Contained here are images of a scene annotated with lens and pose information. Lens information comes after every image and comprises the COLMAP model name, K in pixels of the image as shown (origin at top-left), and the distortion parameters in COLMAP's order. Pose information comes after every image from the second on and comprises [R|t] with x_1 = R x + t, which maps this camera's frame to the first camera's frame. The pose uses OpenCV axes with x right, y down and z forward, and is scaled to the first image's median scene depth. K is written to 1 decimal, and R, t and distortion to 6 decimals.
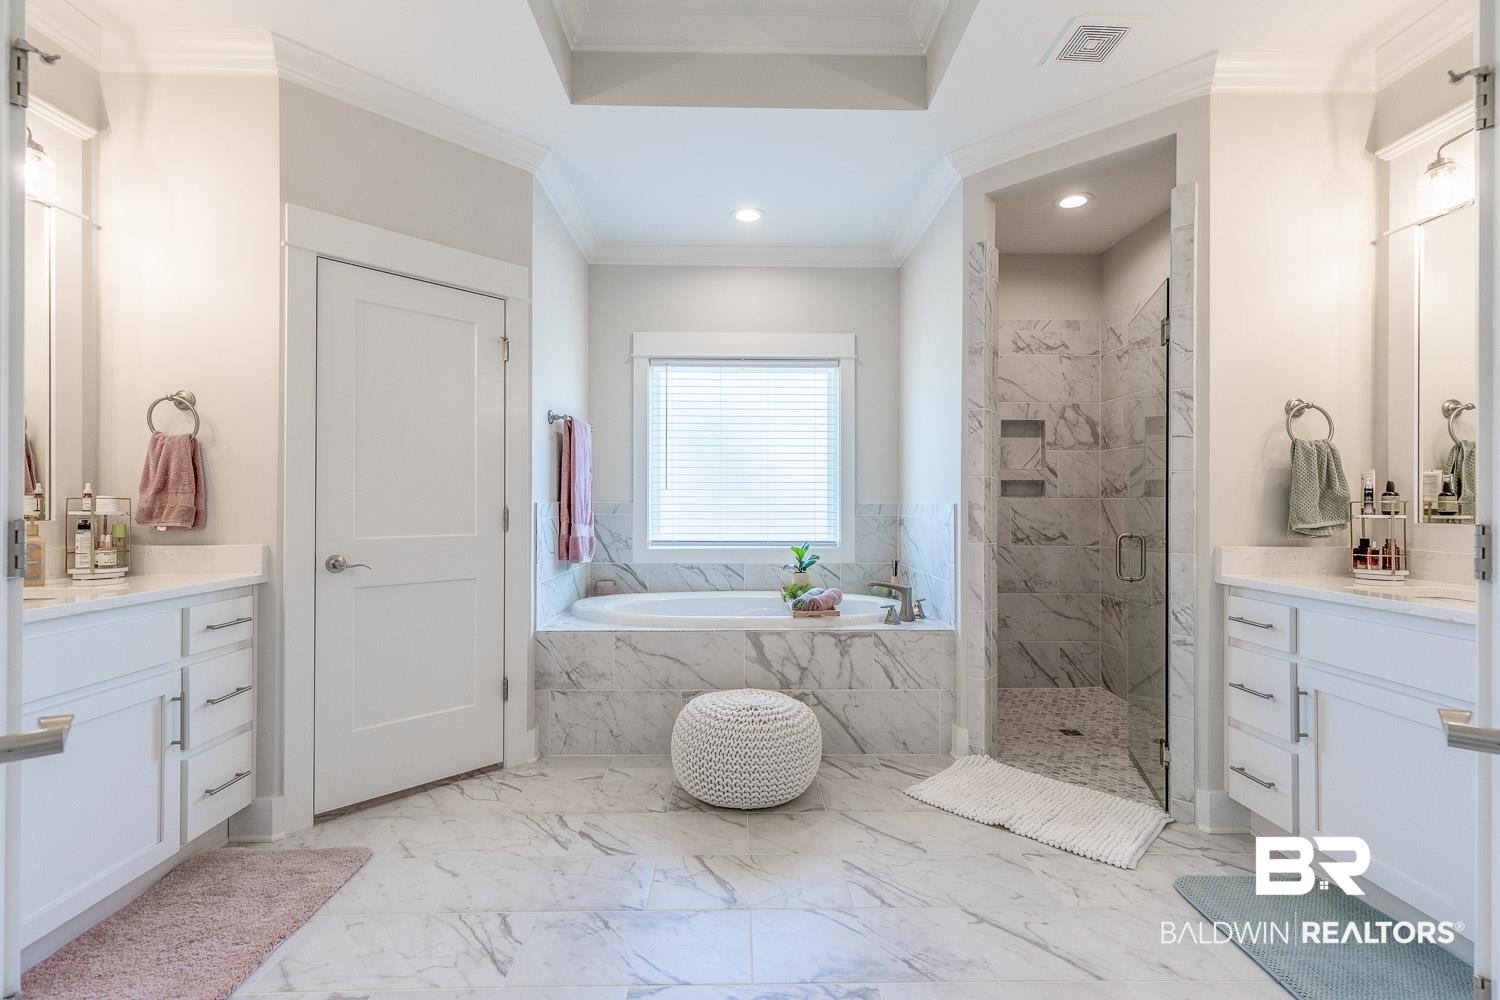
lens RADIAL K [[683.5, 0, 750.0], [0, 683.5, 500.0], [0, 0, 1]] dist [0.014141, -0.004560]
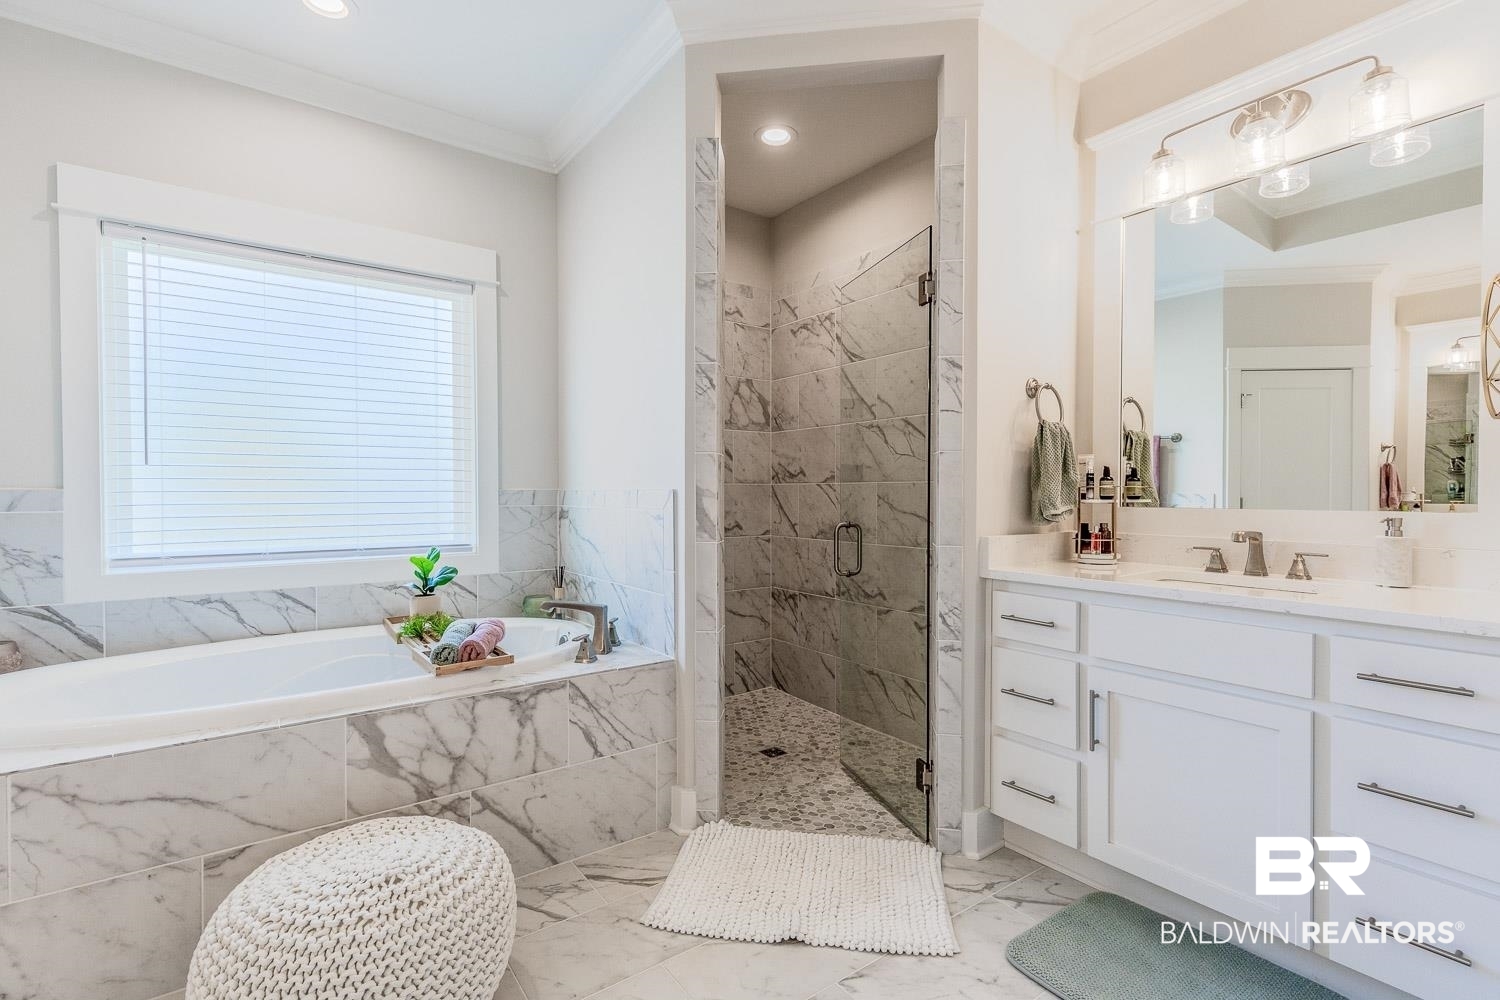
lens RADIAL K [[683.5, 0, 750.0], [0, 683.5, 500.0], [0, 0, 1]] dist [0.014141, -0.004560]
pose [[0.816799, -0.010291, 0.576831, -0.060641], [-0.000629, 0.999824, 0.018728, 0.002790], [-0.576923, -0.015660, 0.816649, 0.349786]]
